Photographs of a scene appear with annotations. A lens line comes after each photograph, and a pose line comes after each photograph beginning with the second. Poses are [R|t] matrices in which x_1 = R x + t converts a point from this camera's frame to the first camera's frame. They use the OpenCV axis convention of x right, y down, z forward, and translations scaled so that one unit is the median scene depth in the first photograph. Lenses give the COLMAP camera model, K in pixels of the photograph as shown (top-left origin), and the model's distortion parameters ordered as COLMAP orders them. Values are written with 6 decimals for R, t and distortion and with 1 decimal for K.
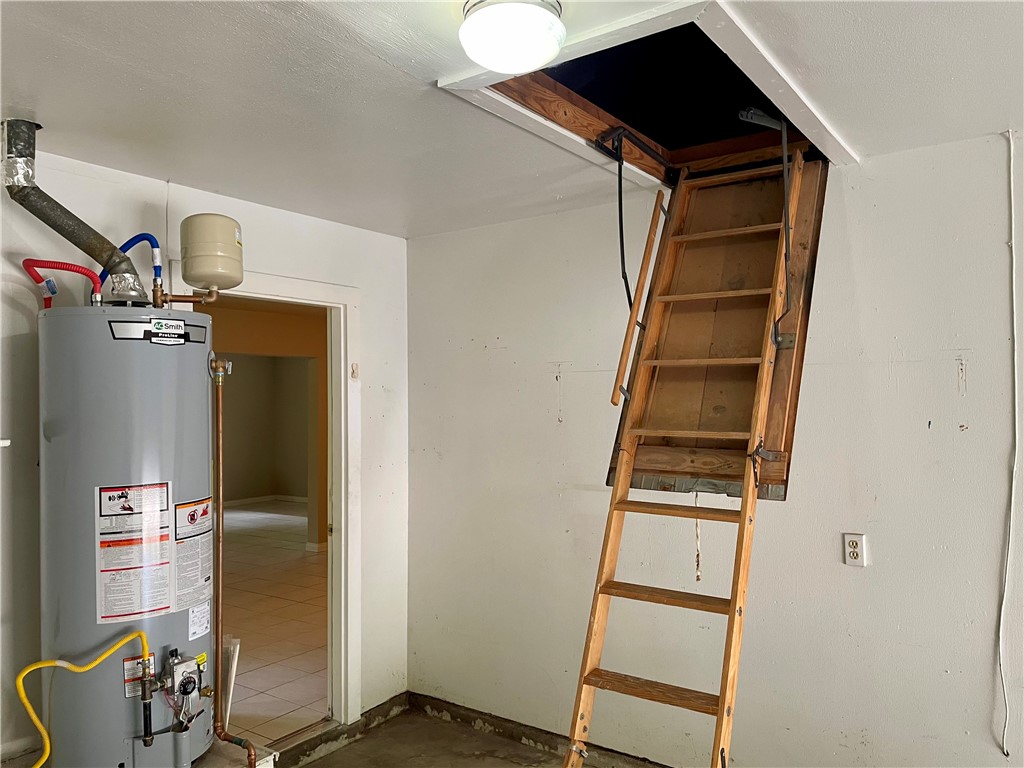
lens RADIAL K [[778.1, 0, 519.2], [0, 778.1, 380.1], [0, 0, 1]] dist [0.092521, -0.128250]
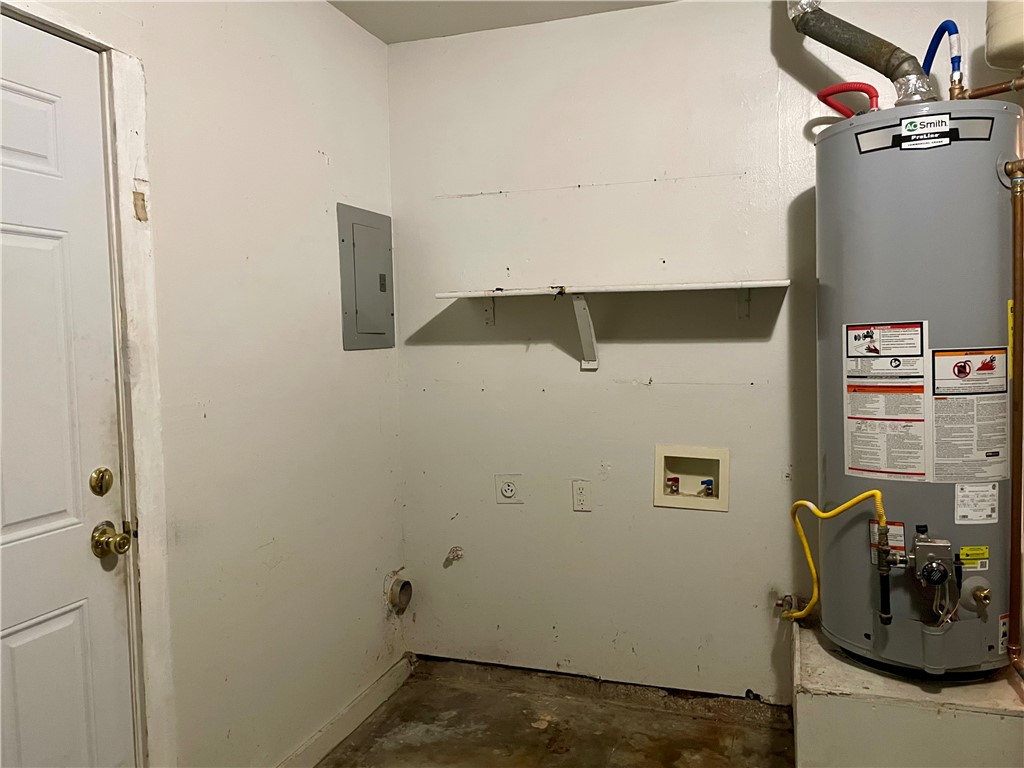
lens RADIAL K [[778.1, 0, 519.2], [0, 778.1, 380.1], [0, 0, 1]] dist [0.092521, -0.128250]
pose [[0.273616, 0.057248, -0.960134, 0.220673], [0.042423, 0.996537, 0.071509, 0.113260], [0.960903, -0.060298, 0.270240, 0.380977]]
